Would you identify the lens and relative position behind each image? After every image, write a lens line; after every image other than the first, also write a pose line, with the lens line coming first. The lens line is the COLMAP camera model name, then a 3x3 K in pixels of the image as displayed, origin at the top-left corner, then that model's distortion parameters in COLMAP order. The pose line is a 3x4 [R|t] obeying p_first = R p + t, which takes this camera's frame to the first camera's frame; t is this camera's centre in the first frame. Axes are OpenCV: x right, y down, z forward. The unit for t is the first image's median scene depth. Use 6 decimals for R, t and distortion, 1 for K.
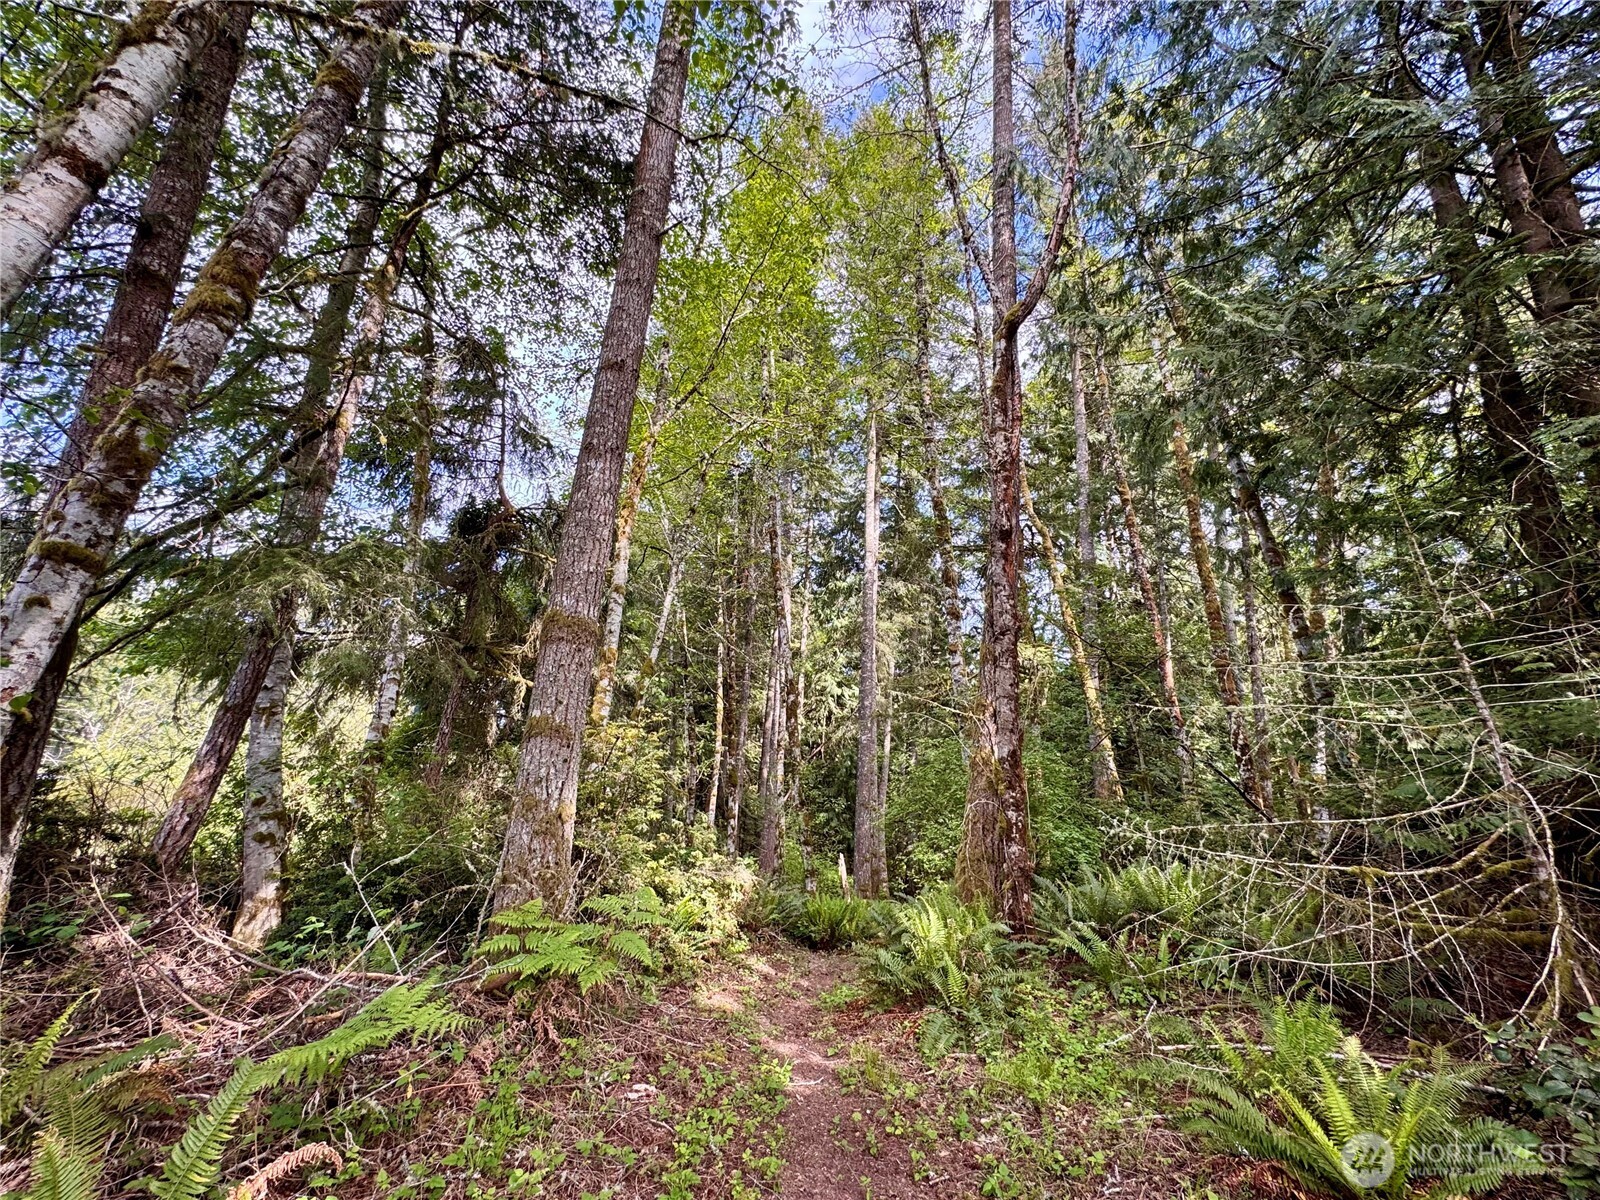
lens RADIAL K [[641.4, 0, 800.2], [0, 641.4, 599.9], [0, 0, 1]] dist [-0.000873, 0.000109]
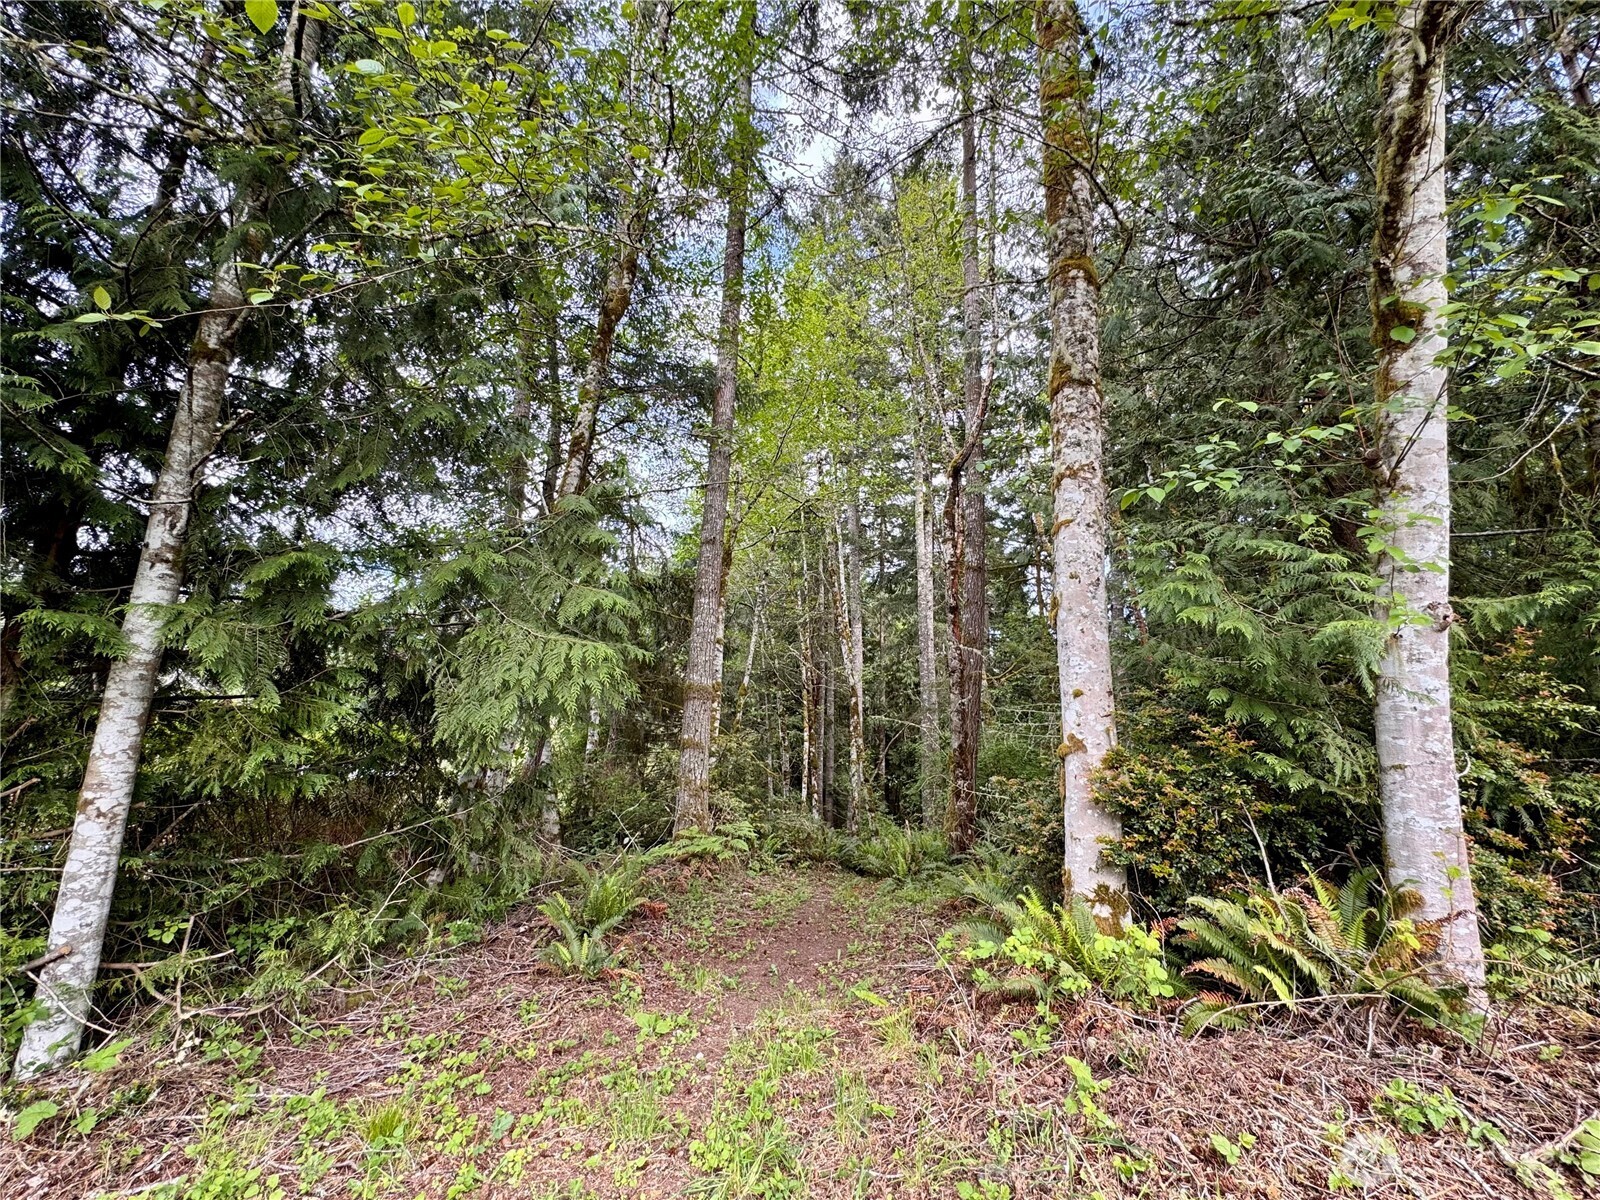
lens RADIAL K [[641.4, 0, 800.1], [0, 641.4, 600.6], [0, 0, 1]] dist [-0.000873, 0.000109]
pose [[0.987179, -0.062999, -0.146660, 0.180767], [0.067333, 0.997423, 0.024771, -0.189961], [0.144722, -0.034329, 0.988877, -0.634901]]
